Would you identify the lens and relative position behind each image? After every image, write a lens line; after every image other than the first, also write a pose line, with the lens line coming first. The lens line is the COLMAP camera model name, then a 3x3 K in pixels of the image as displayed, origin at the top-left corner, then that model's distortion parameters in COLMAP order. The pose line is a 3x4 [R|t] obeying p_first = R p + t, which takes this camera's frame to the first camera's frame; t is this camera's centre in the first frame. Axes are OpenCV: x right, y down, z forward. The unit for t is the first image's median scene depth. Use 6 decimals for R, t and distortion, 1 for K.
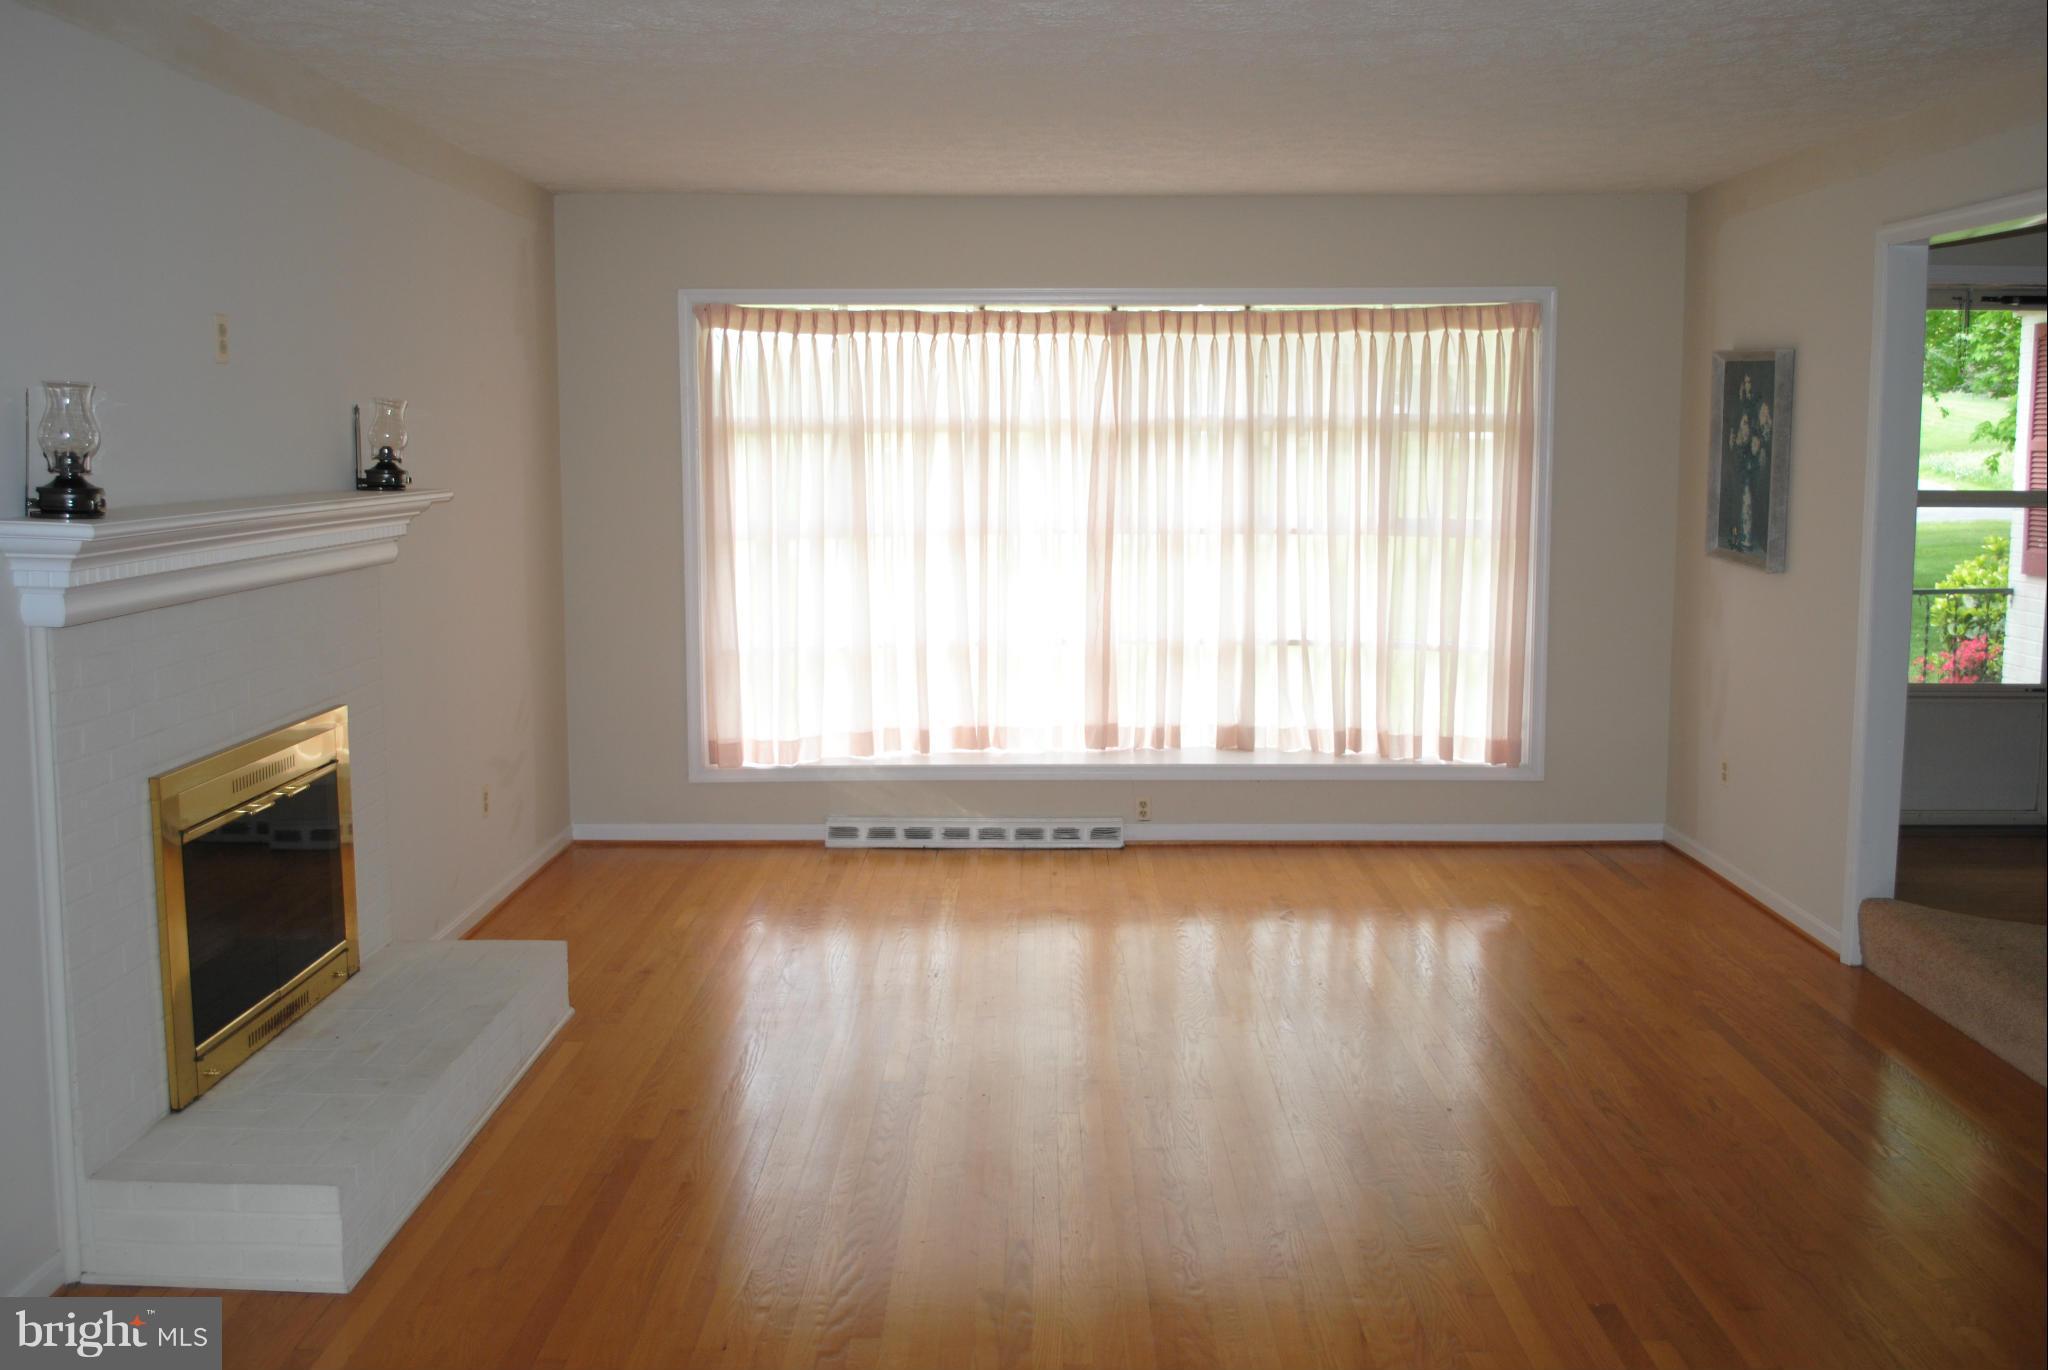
lens RADIAL K [[1817.6, 0, 1020.1], [0, 1817.6, 661.5], [0, 0, 1]] dist [-0.077043, -0.000162]
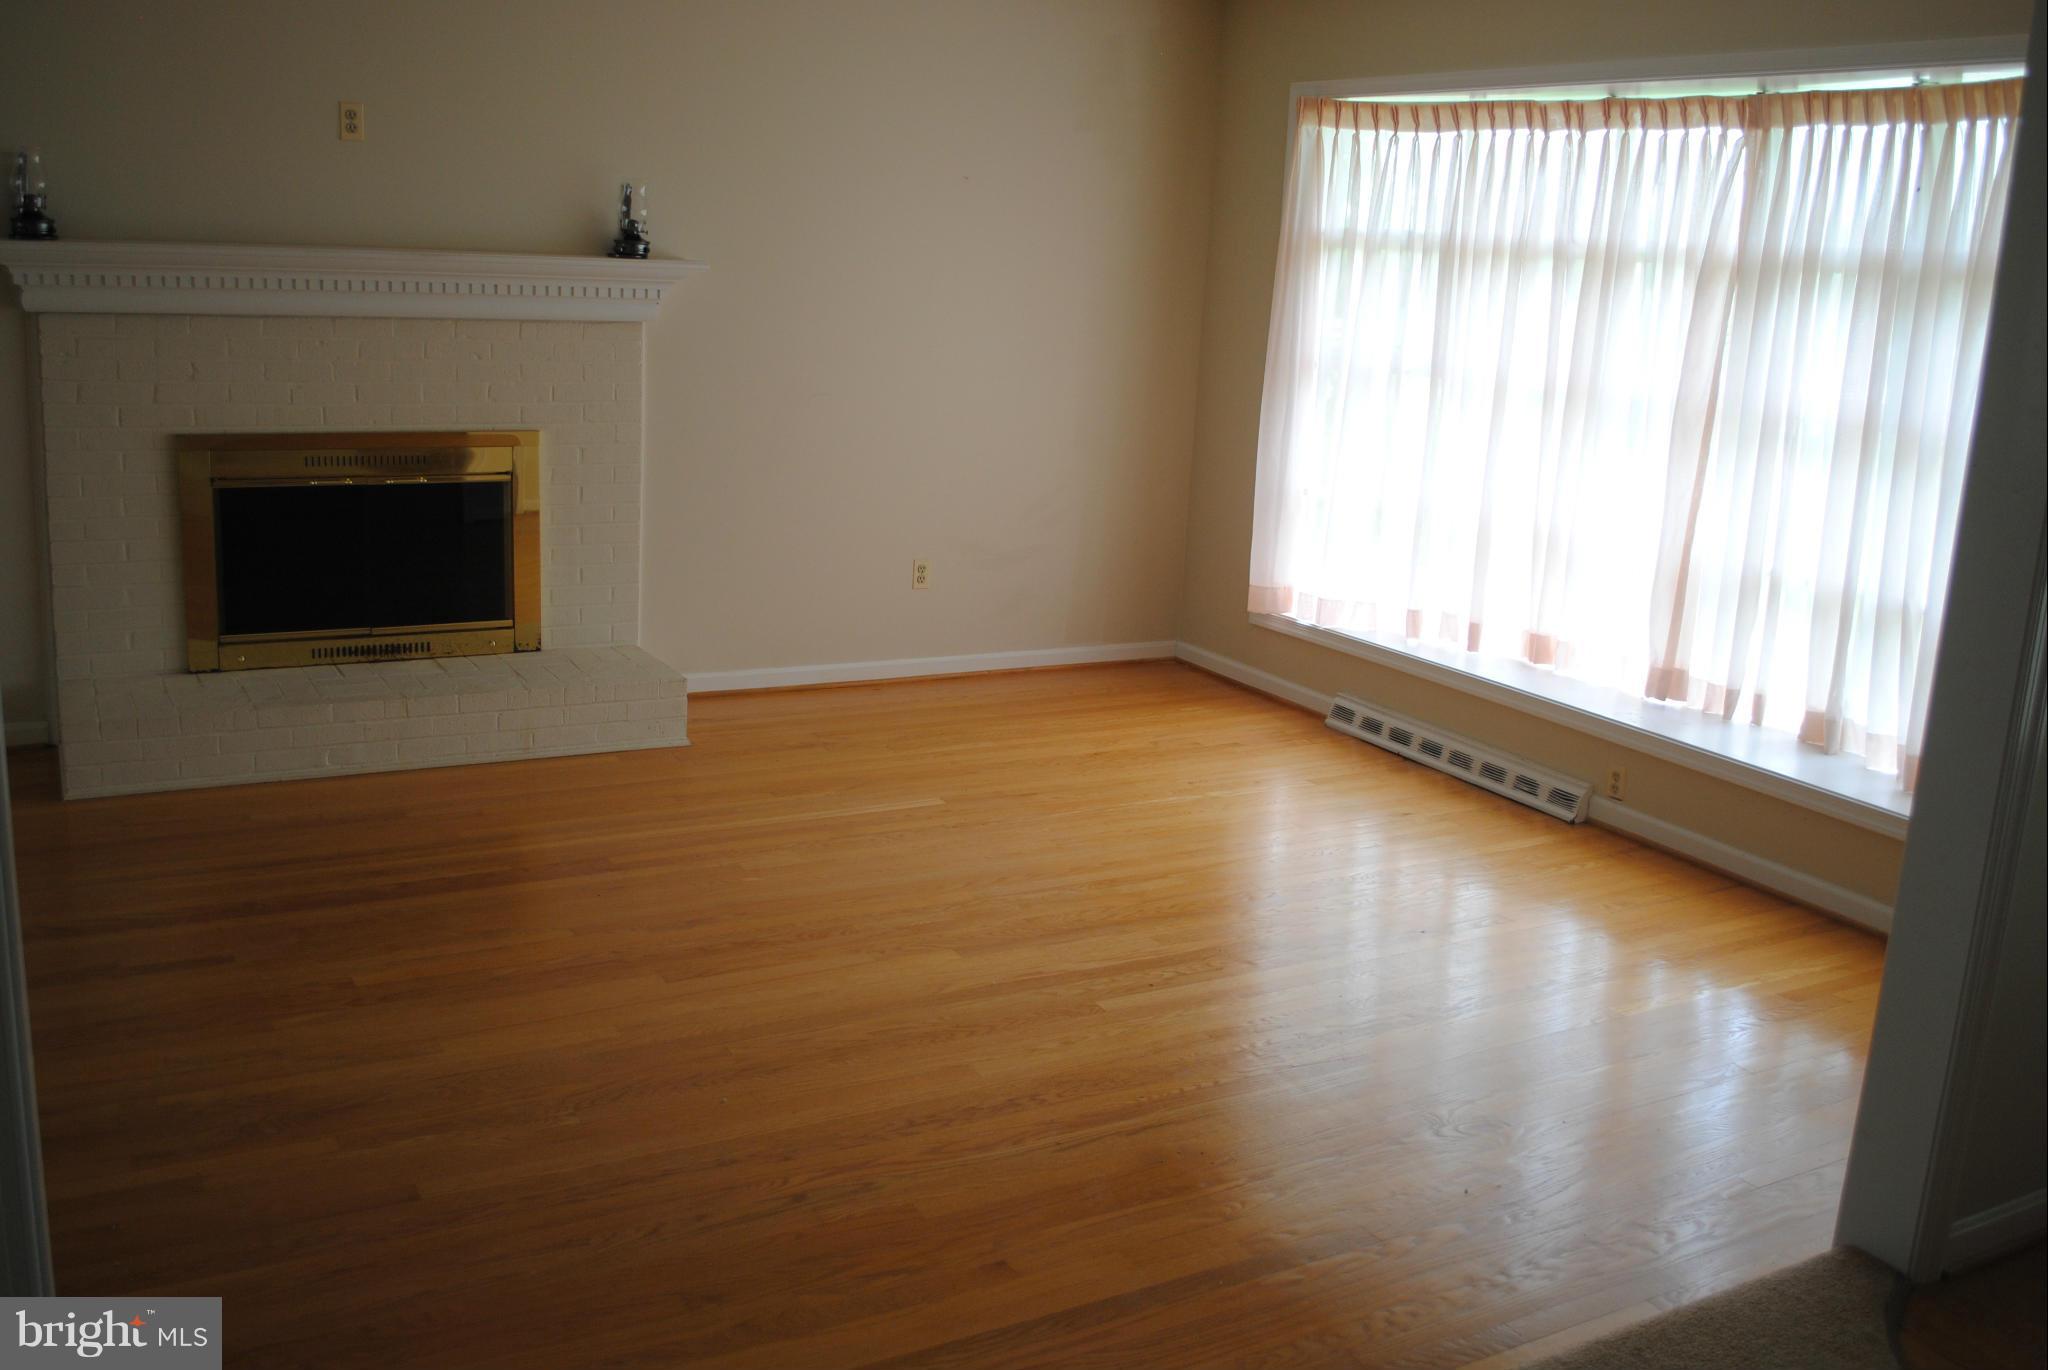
lens RADIAL K [[1986.8, 0, 1024.0], [0, 1986.8, 685.0], [0, 0, 1]] dist [0.054069, 0.000272]
pose [[0.489035, 0.228124, -0.841905, 0.629646], [-0.149180, 0.972848, 0.176951, -0.066330], [0.859413, 0.039060, 0.509788, 0.371292]]
